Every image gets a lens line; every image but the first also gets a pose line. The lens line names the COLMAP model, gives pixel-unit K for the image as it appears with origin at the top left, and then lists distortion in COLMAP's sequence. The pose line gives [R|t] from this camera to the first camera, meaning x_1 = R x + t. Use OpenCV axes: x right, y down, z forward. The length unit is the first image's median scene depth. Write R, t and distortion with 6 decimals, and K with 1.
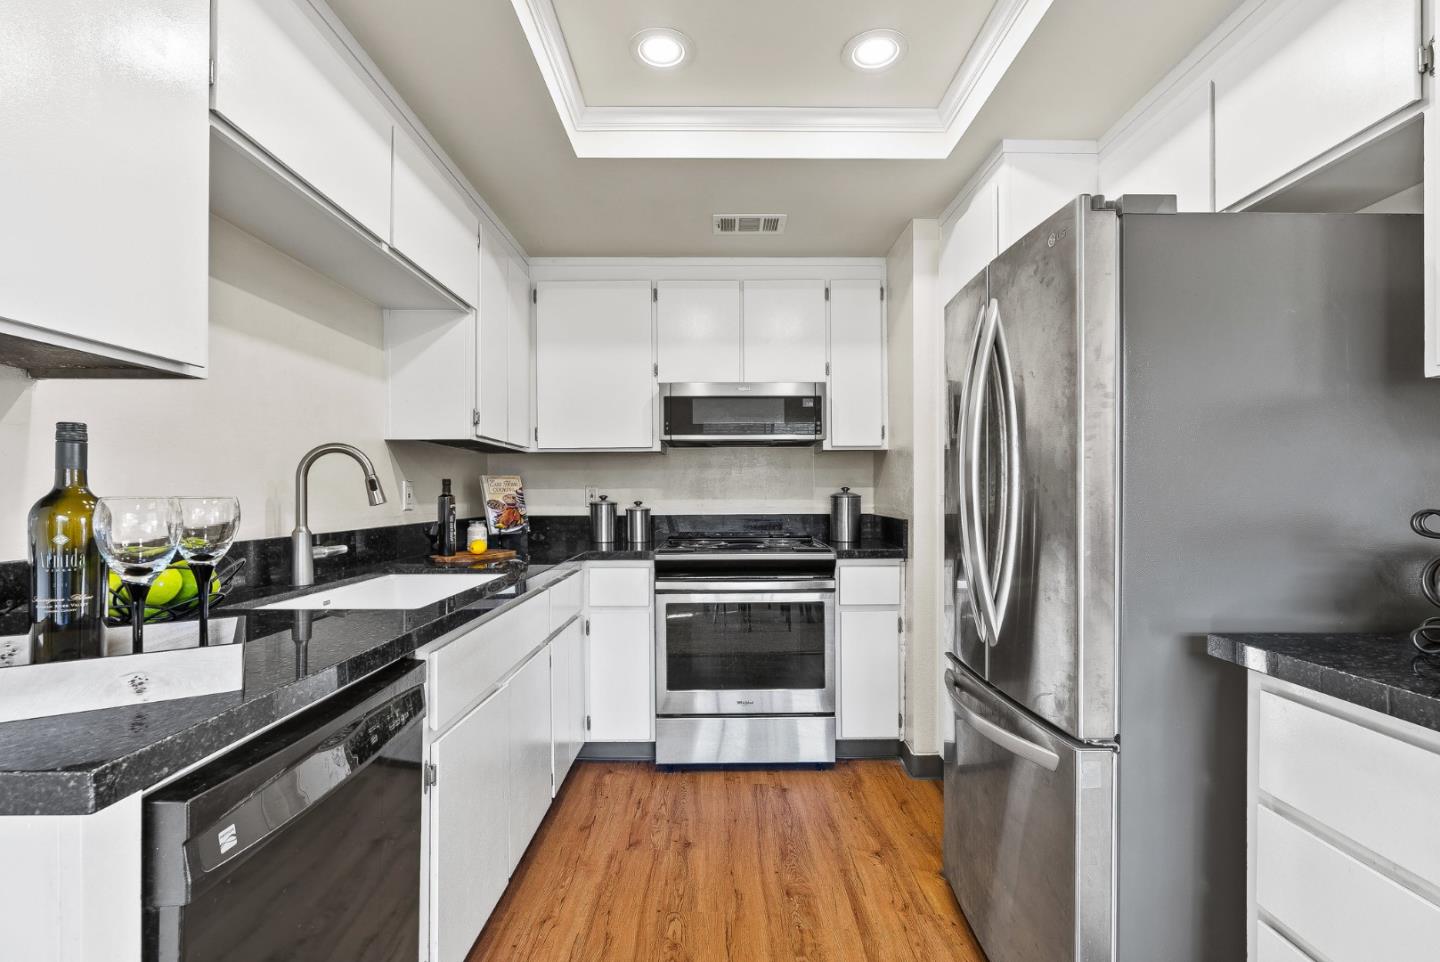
lens RADIAL K [[654.1, 0, 725.8], [0, 654.1, 478.9], [0, 0, 1]] dist [-0.009817, 0.004959]
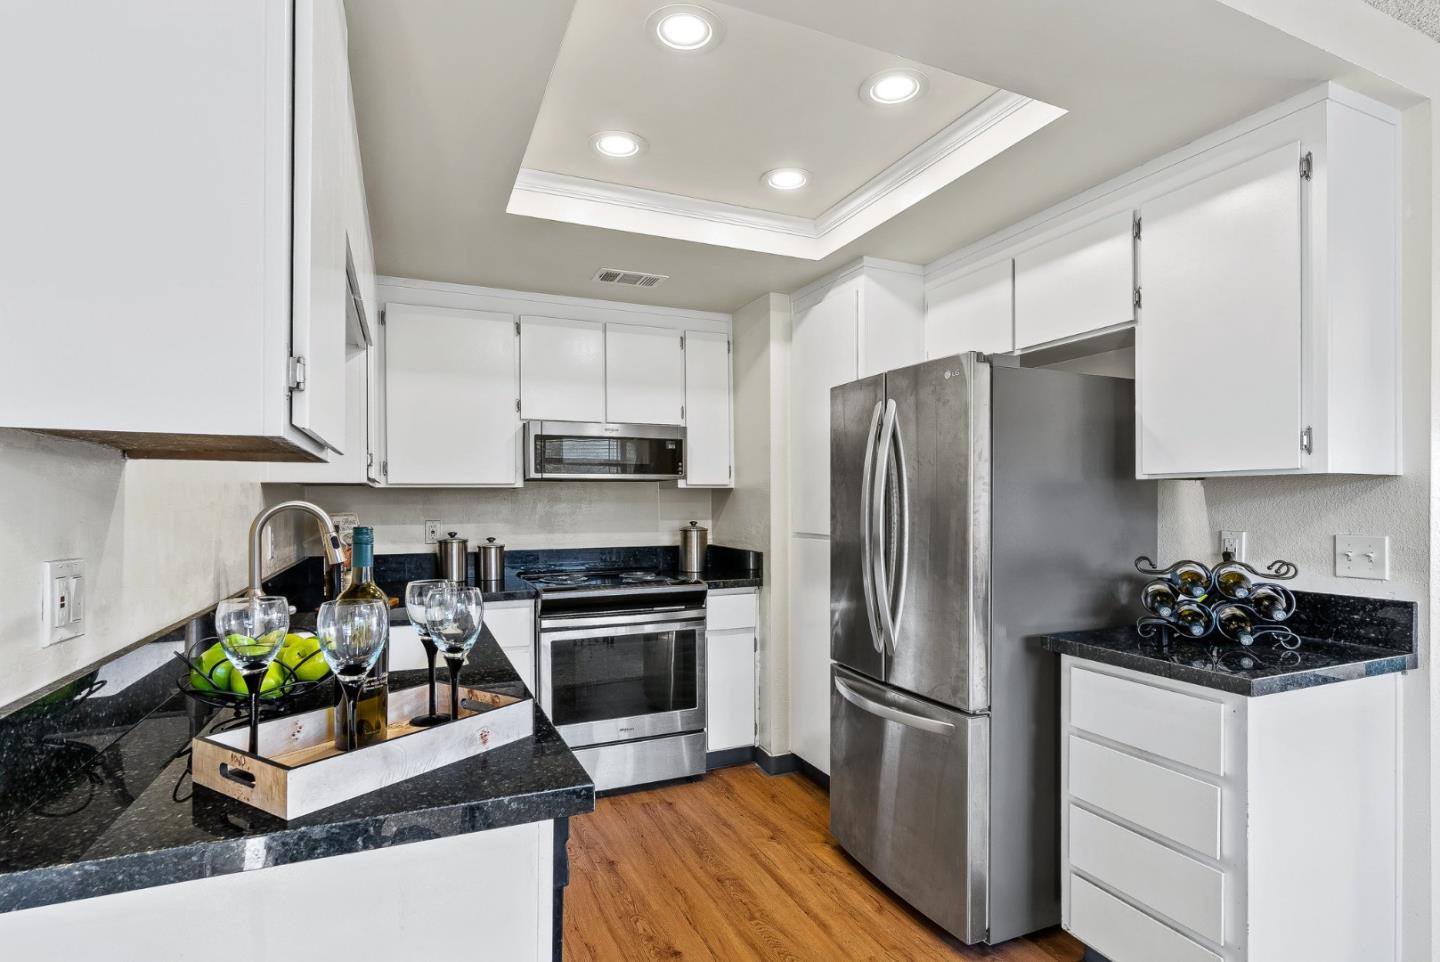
lens RADIAL K [[721.3, 0, 720.0], [0, 721.3, 481.0], [0, 0, 1]] dist [-0.003244, -0.000256]
pose [[0.920994, 0.010788, 0.389426, -0.290858], [-0.007576, 0.999923, -0.009785, -0.050957], [-0.389502, 0.006062, 0.921006, -0.141562]]
